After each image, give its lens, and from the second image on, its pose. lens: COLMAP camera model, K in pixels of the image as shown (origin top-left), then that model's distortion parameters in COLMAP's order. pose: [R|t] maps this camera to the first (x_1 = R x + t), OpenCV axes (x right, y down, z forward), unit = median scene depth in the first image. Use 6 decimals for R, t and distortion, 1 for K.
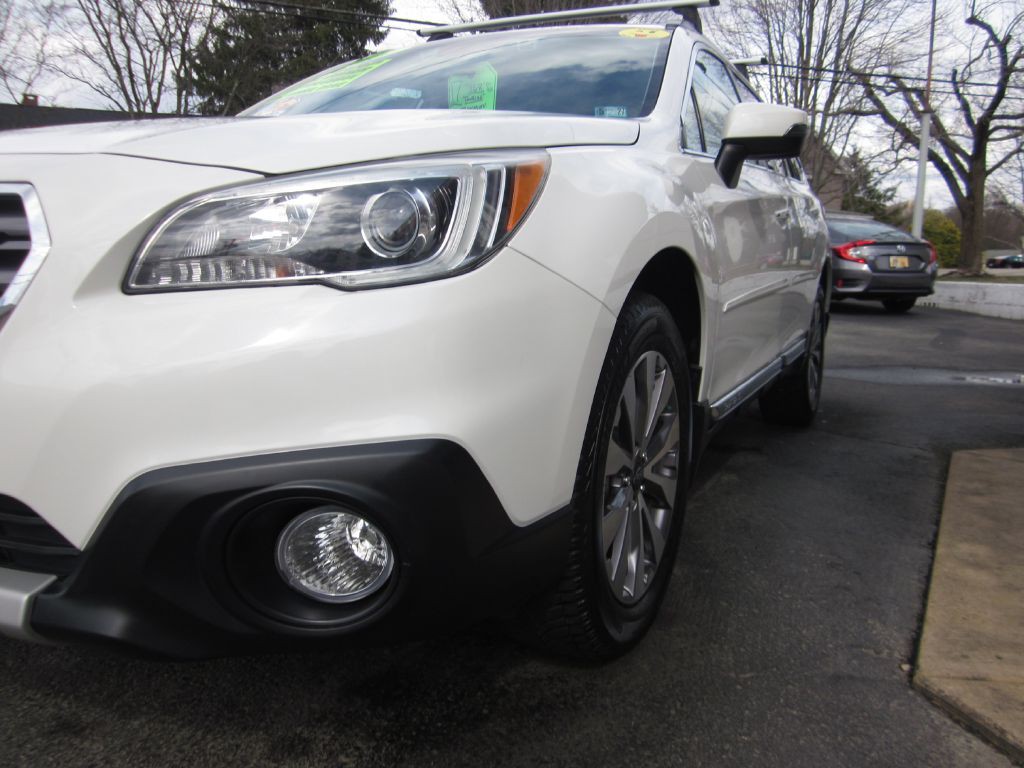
lens RADIAL K [[847.7, 0, 509.3], [0, 847.7, 371.6], [0, 0, 1]] dist [-0.002732, -0.000776]
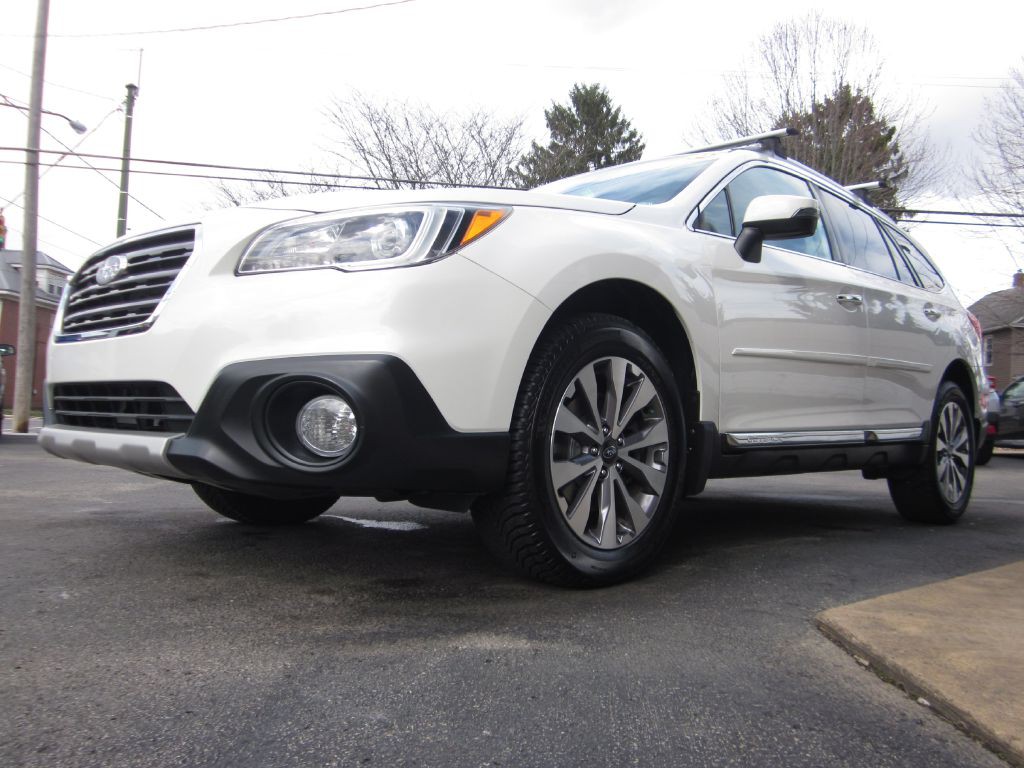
lens RADIAL K [[854.4, 0, 510.7], [0, 854.4, 383.4], [0, 0, 1]] dist [-0.037582, 0.005256]
pose [[0.951228, -0.002288, -0.308482, 0.529835], [-0.056419, 0.981817, -0.181254, 0.339882], [0.303287, 0.189818, 0.933802, -0.384967]]
